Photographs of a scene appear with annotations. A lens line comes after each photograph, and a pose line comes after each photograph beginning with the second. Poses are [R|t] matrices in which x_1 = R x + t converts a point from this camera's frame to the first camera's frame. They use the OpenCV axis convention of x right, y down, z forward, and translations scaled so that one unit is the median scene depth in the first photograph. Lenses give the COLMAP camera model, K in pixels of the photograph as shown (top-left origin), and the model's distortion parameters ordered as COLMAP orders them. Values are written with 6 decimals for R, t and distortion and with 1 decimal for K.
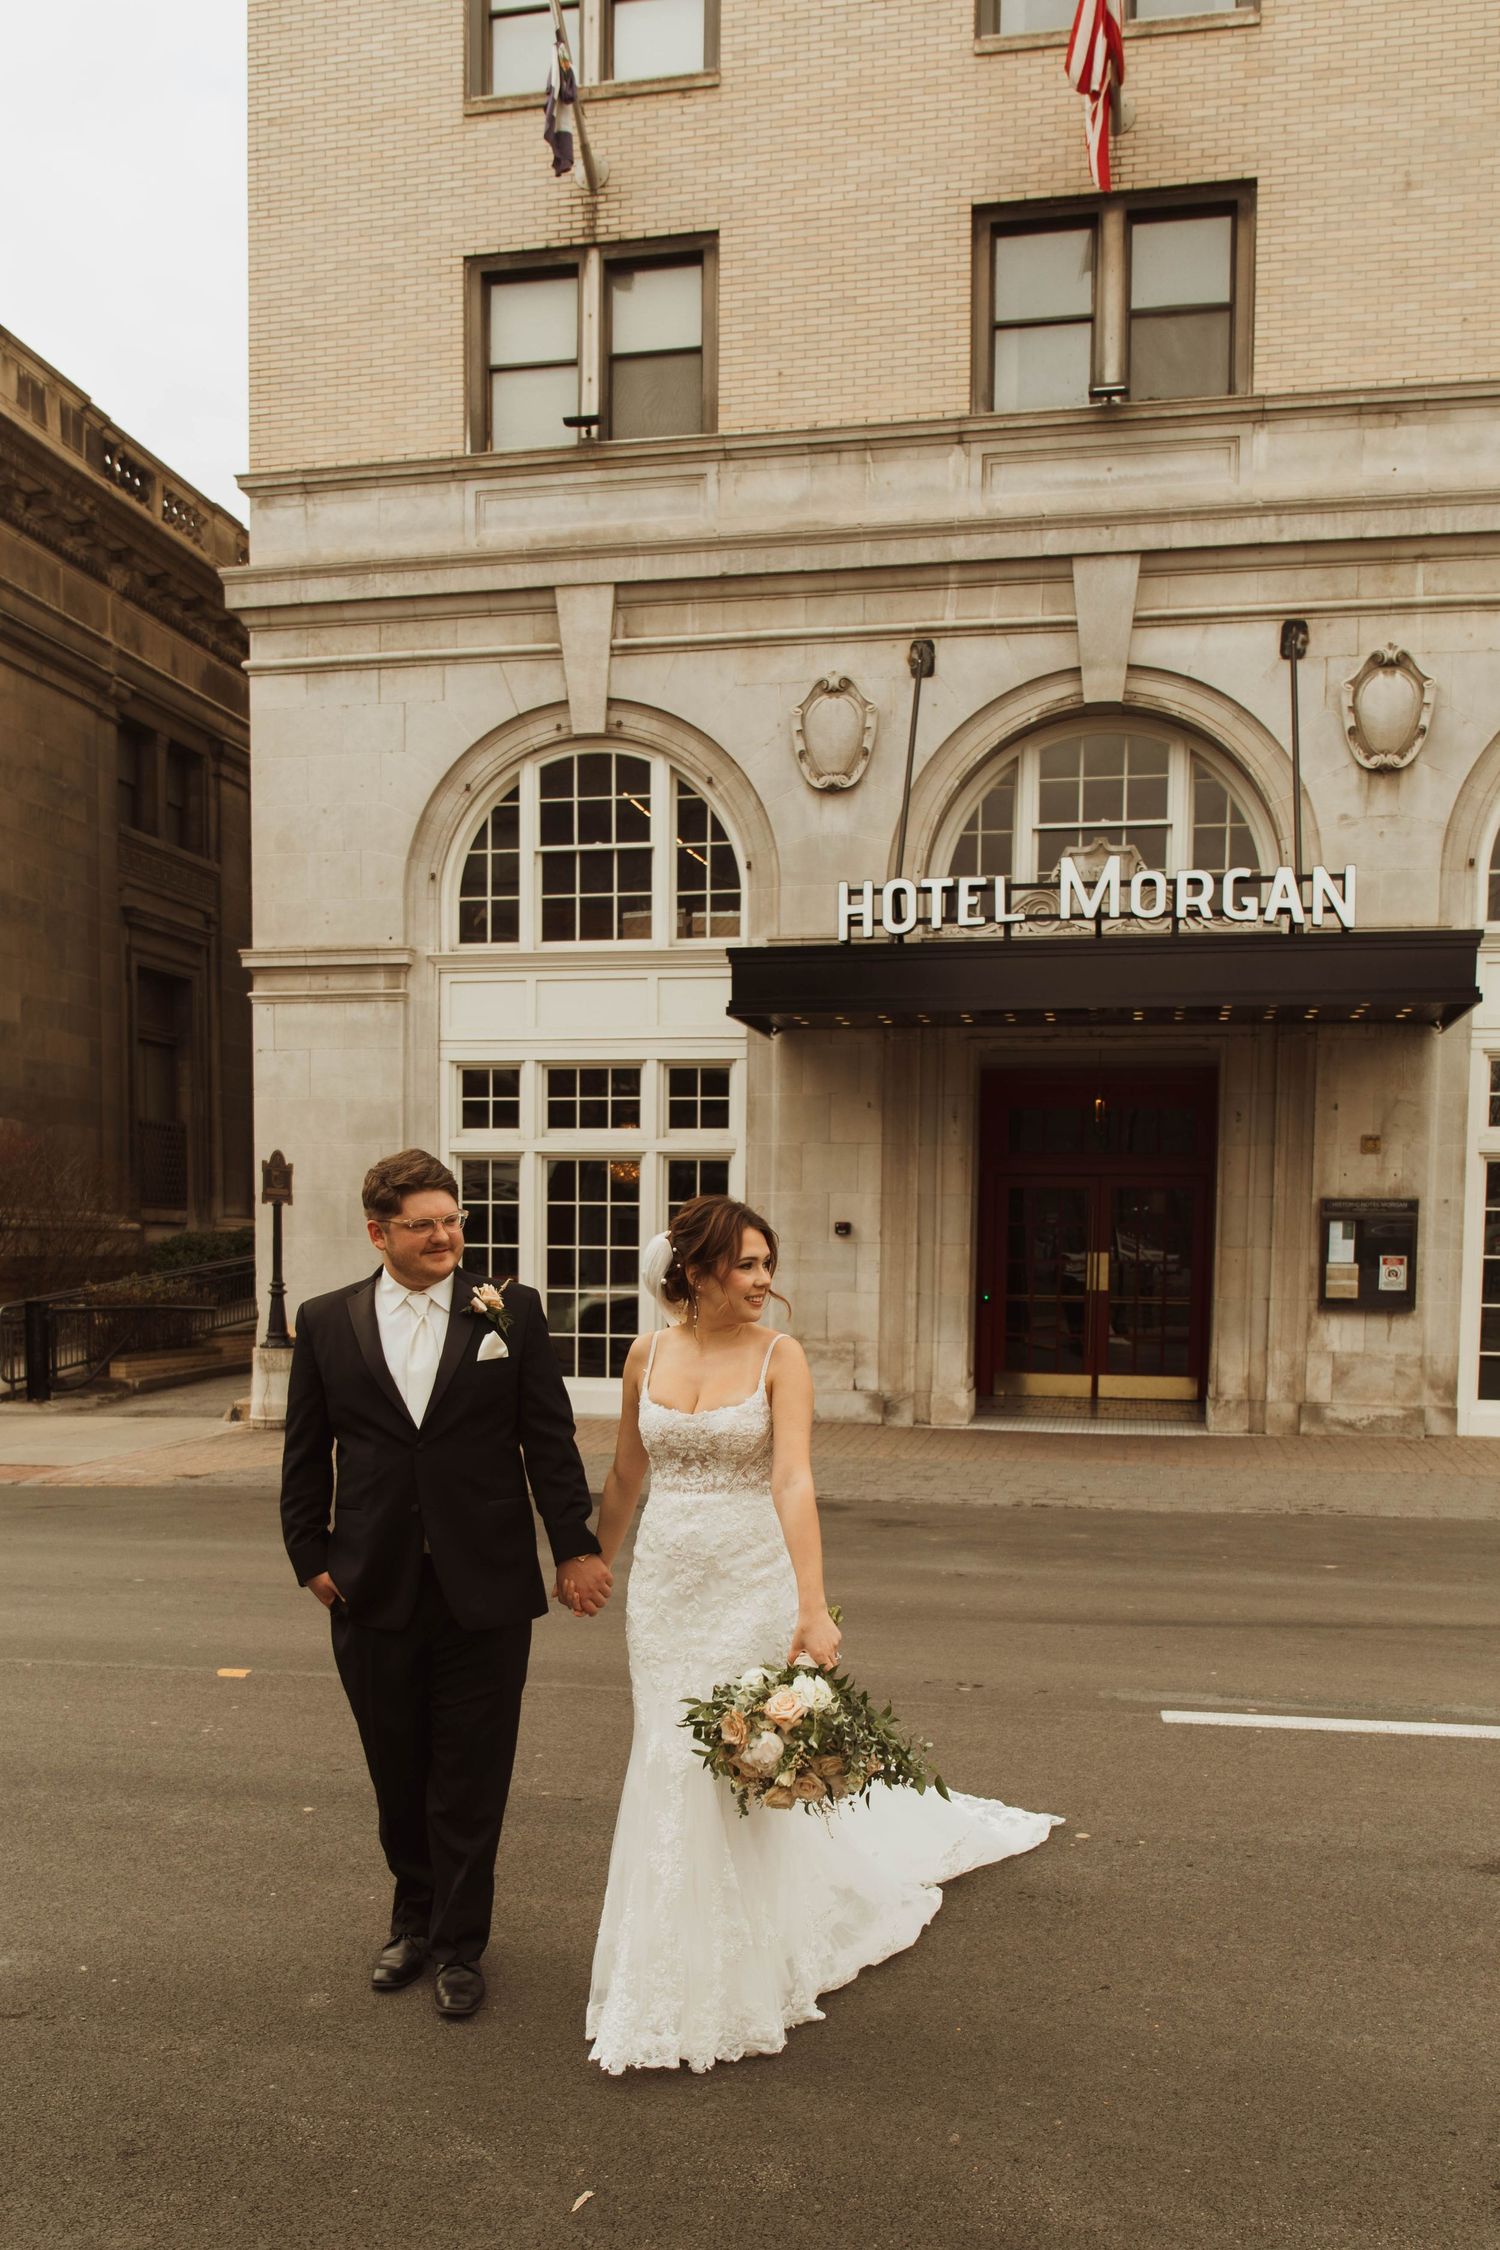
lens RADIAL K [[1700.9, 0, 748.5], [0, 1700.9, 1384.3], [0, 0, 1]] dist [-0.018216, -0.008278]
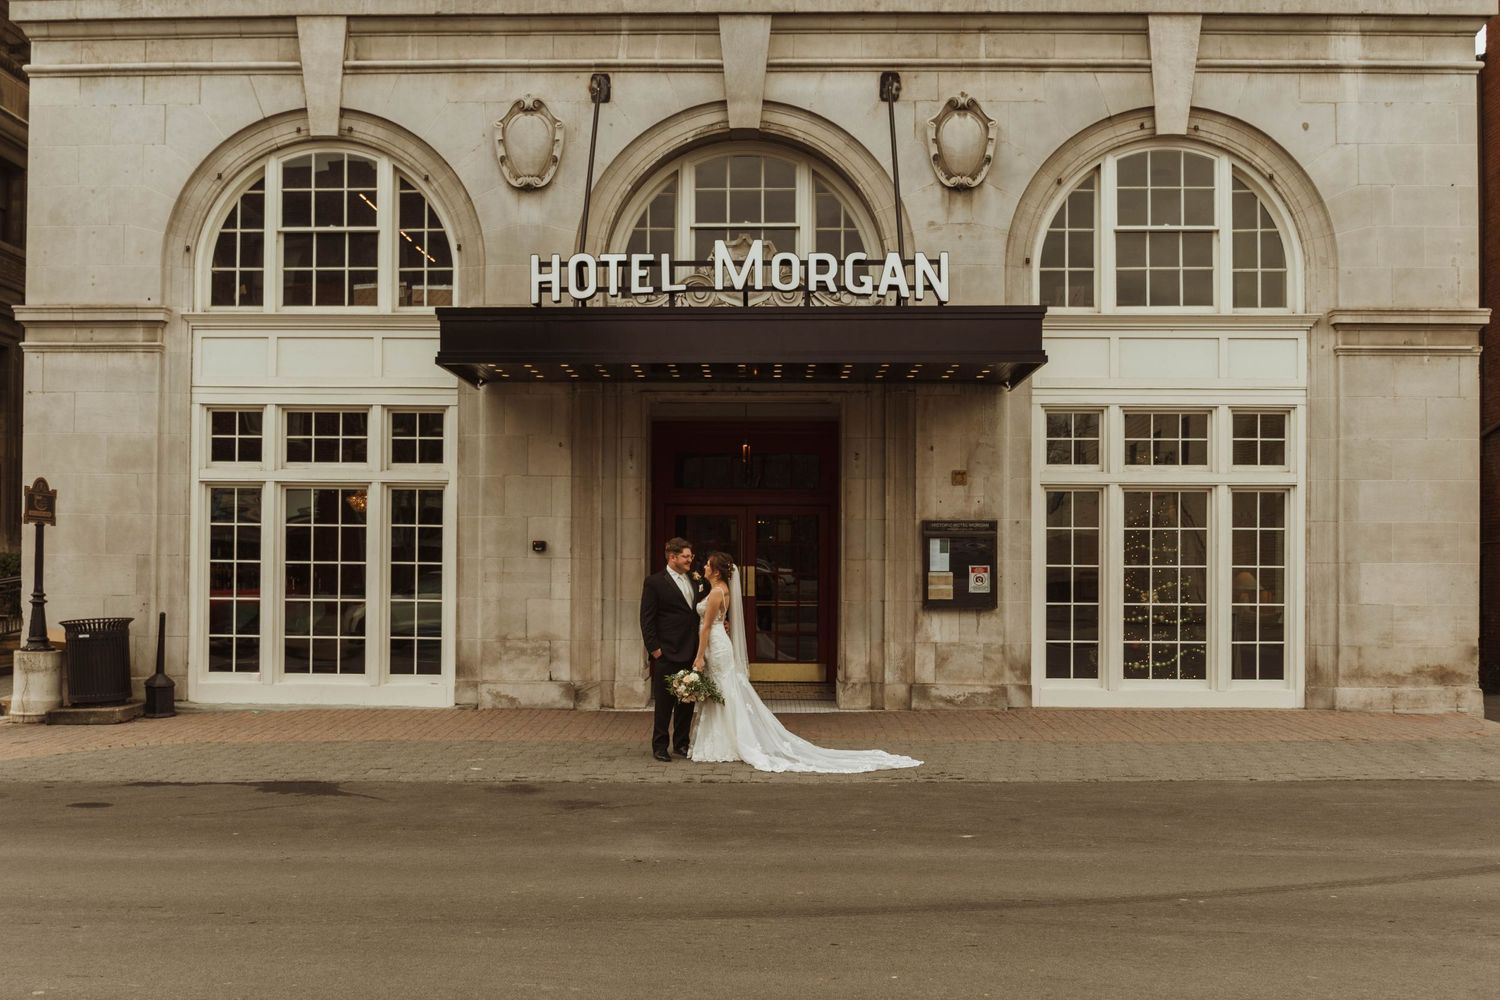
lens RADIAL K [[1126.8, 0, 686.1], [0, 1126.8, 531.0], [0, 0, 1]] dist [-0.006961, -0.017019]
pose [[0.989894, -0.003055, 0.141776, 0.046431], [0.015229, 0.996276, -0.084862, -0.033817], [-0.140989, 0.086164, 0.986255, 0.204416]]
